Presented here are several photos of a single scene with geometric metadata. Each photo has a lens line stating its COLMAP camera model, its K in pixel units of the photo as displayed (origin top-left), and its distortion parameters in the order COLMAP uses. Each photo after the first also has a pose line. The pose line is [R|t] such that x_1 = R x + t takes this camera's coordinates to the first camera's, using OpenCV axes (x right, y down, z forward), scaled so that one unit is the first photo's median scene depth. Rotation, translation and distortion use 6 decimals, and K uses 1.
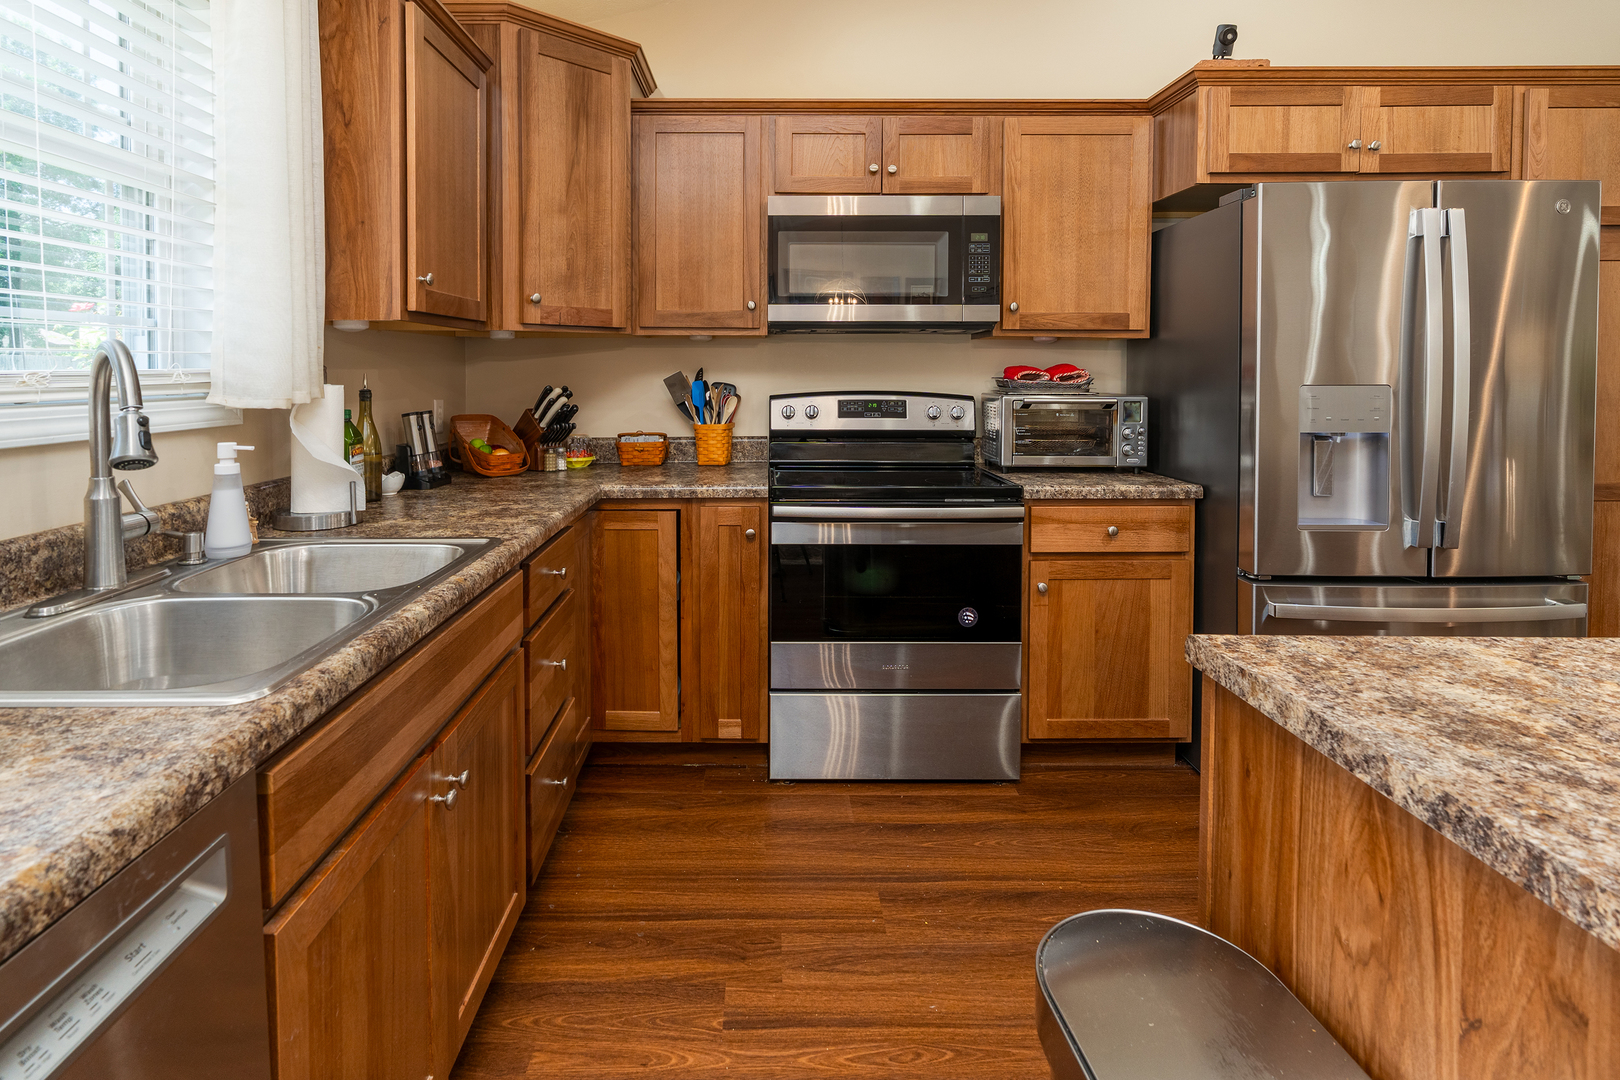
lens RADIAL K [[808.1, 0, 763.3], [0, 808.1, 368.6], [0, 0, 1]] dist [0.000332, 0.000198]
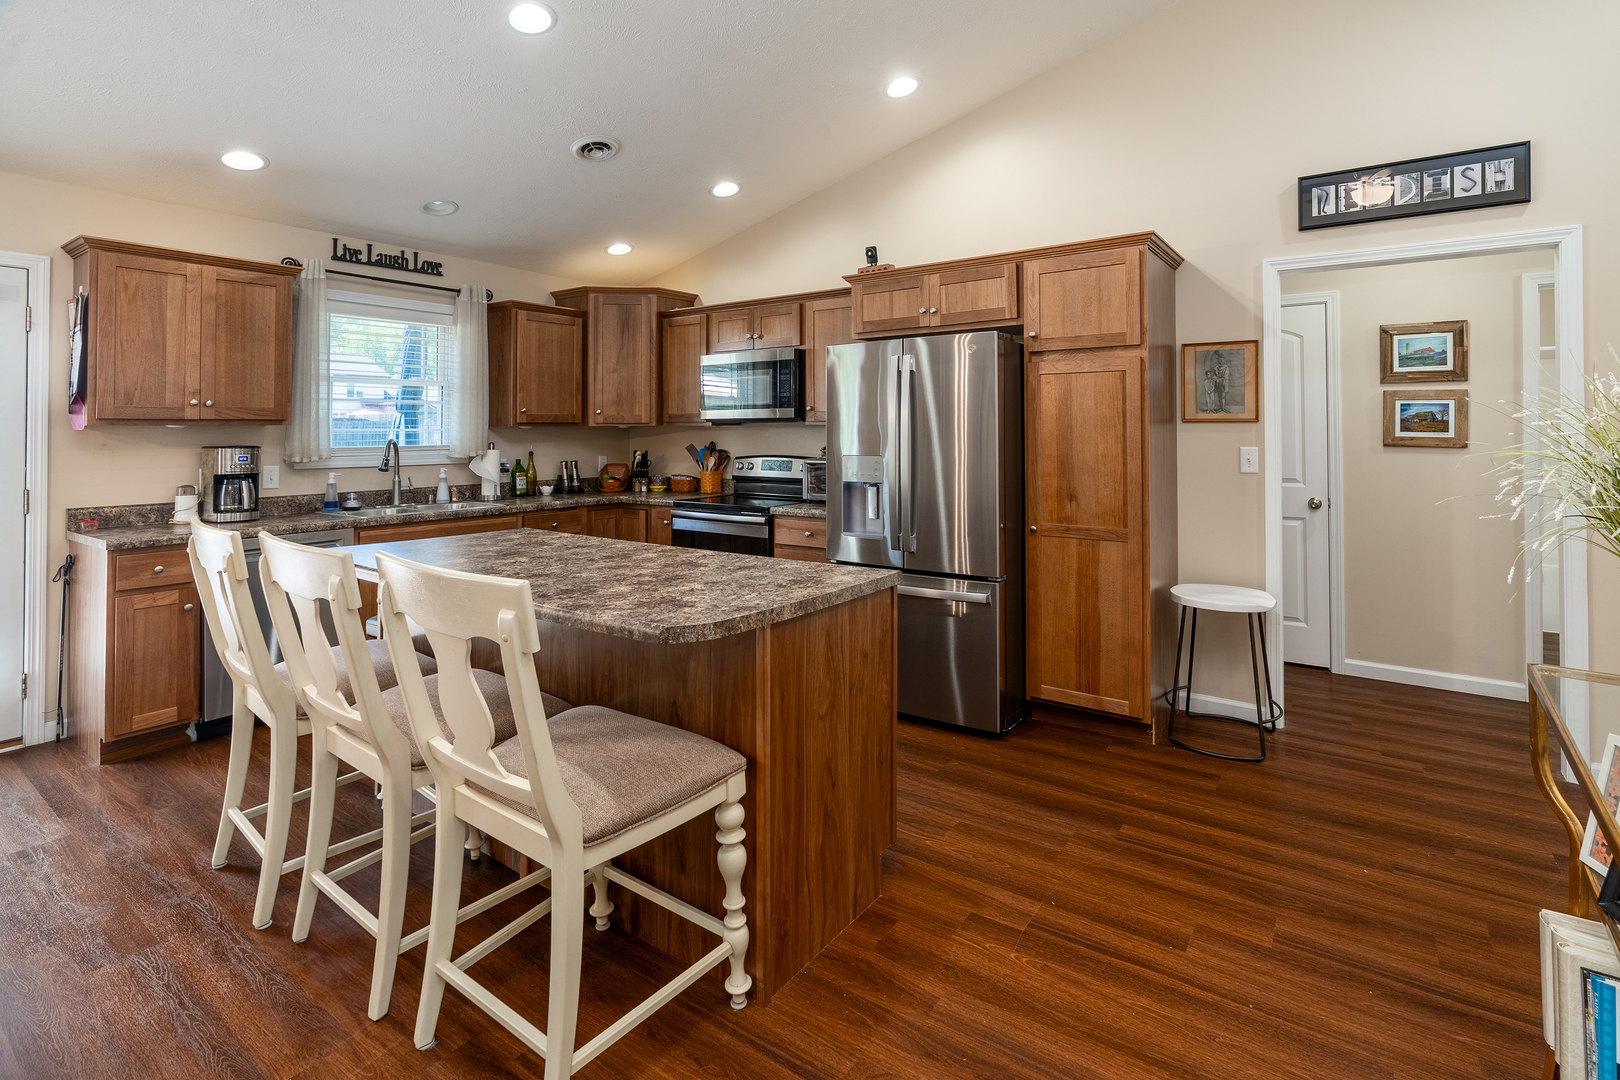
lens RADIAL K [[775.9, 0, 787.8], [0, 775.9, 413.7], [0, 0, 1]] dist [-0.001369, 0.000303]
pose [[0.803202, -0.016053, -0.595490, 1.348881], [0.004009, 0.999760, -0.021545, -0.031136], [0.595693, 0.014918, 0.803074, -0.406518]]
